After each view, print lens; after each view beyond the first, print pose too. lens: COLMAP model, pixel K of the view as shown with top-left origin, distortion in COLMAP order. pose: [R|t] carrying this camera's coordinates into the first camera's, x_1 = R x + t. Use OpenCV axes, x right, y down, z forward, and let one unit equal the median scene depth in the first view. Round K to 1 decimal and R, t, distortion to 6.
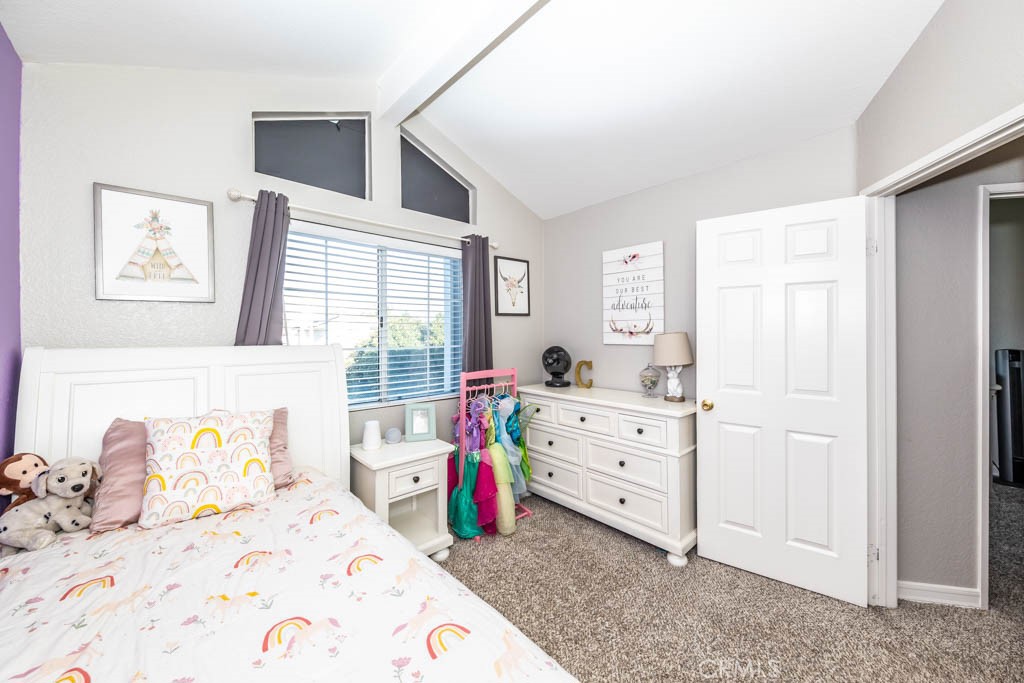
lens RADIAL K [[378.7, 0, 515.3], [0, 378.7, 337.6], [0, 0, 1]] dist [0.004830, -0.000316]
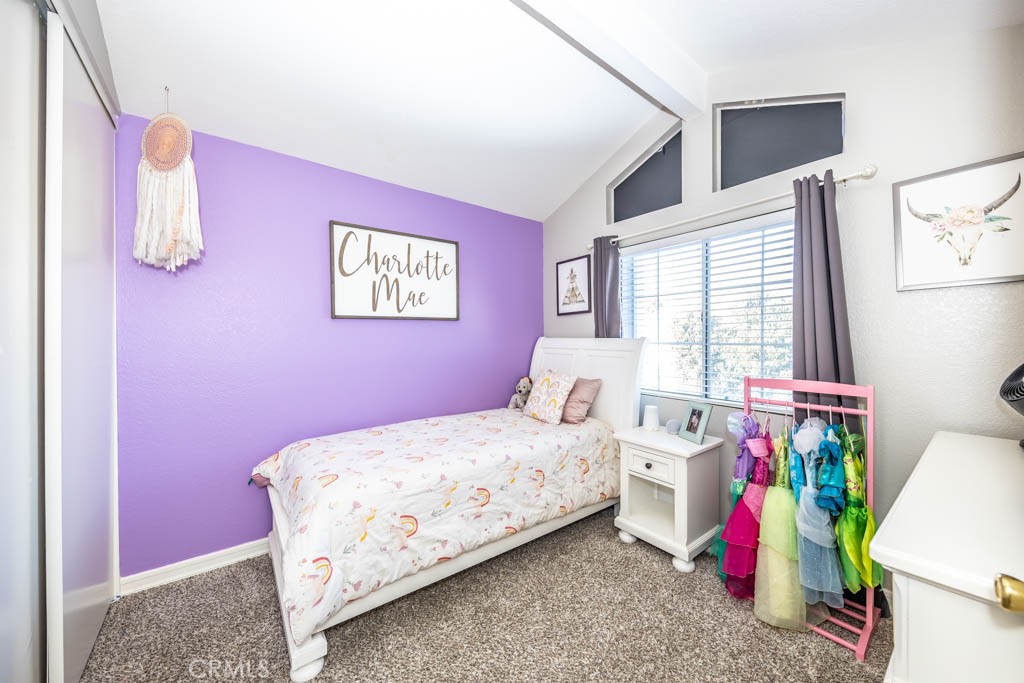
lens RADIAL K [[378.7, 0, 517.8], [0, 378.7, 337.8], [0, 0, 1]] dist [0.004830, -0.000316]
pose [[-0.098691, 0.014595, -0.995011, 0.788059], [0.009941, 0.999857, 0.013680, -0.003961], [0.995068, -0.008541, -0.098822, 0.705584]]
